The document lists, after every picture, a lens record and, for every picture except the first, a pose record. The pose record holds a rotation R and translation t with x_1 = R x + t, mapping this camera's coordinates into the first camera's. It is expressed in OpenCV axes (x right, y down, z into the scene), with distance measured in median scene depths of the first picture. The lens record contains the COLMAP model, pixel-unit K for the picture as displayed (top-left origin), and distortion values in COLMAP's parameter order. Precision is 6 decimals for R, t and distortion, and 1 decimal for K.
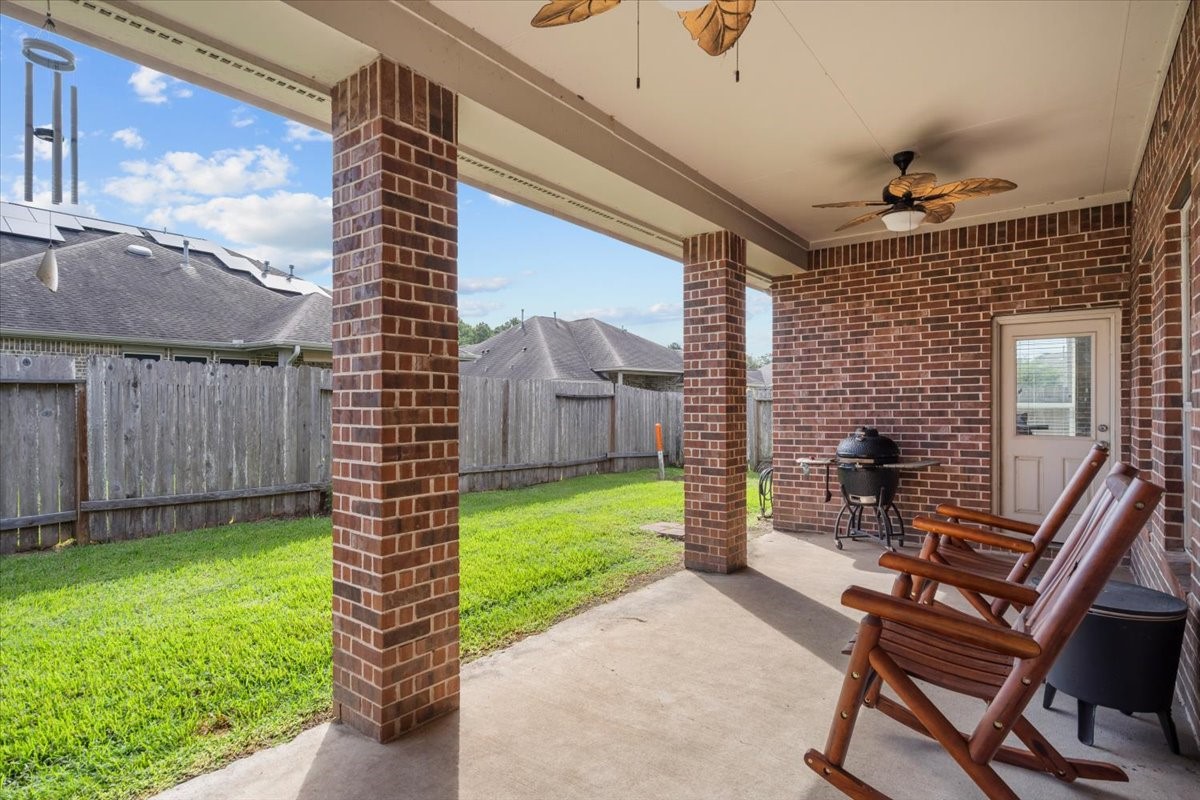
lens RADIAL K [[608.3, 0, 600.0], [0, 608.3, 400.0], [0, 0, 1]] dist [-0.000814, 0.014041]
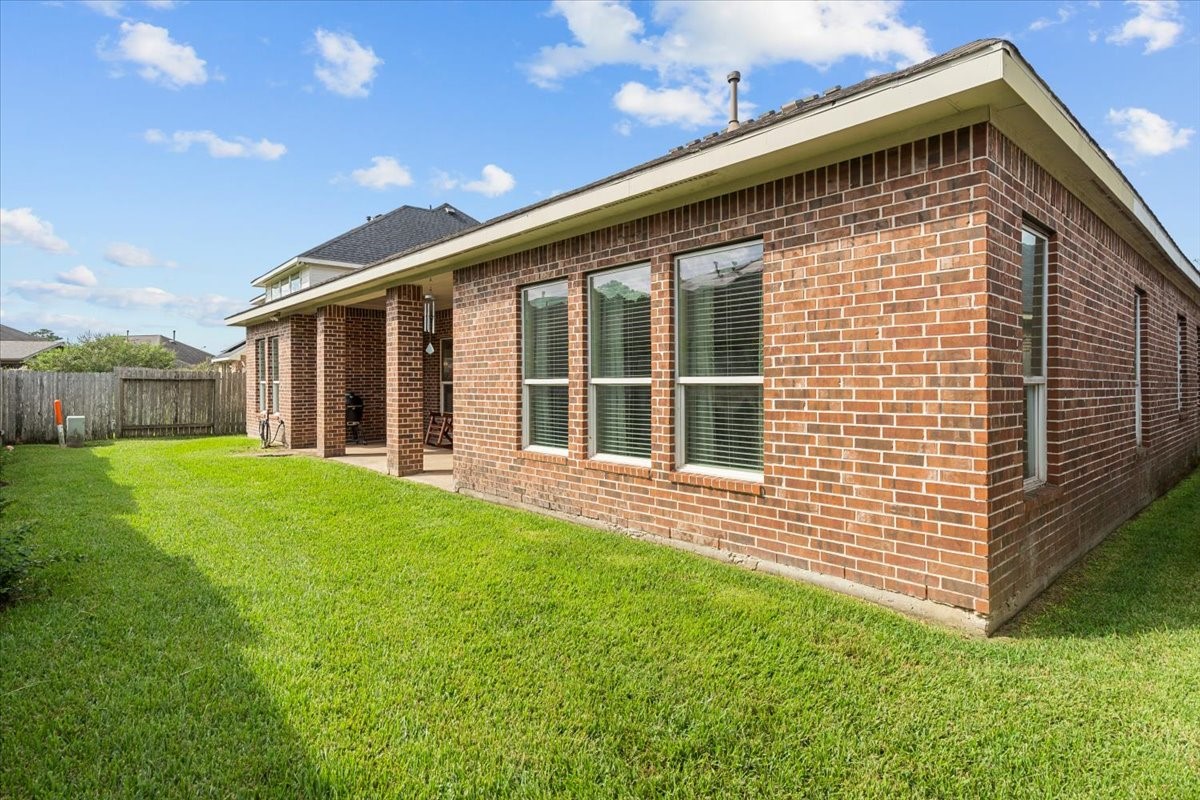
lens RADIAL K [[608.3, 0, 600.0], [0, 608.3, 400.0], [0, 0, 1]] dist [-0.000814, 0.014041]
pose [[0.179454, -0.023928, 0.983475, -3.625763], [-0.008098, 0.999634, 0.025799, 0.017252], [-0.983733, -0.012594, 0.179195, -0.681009]]
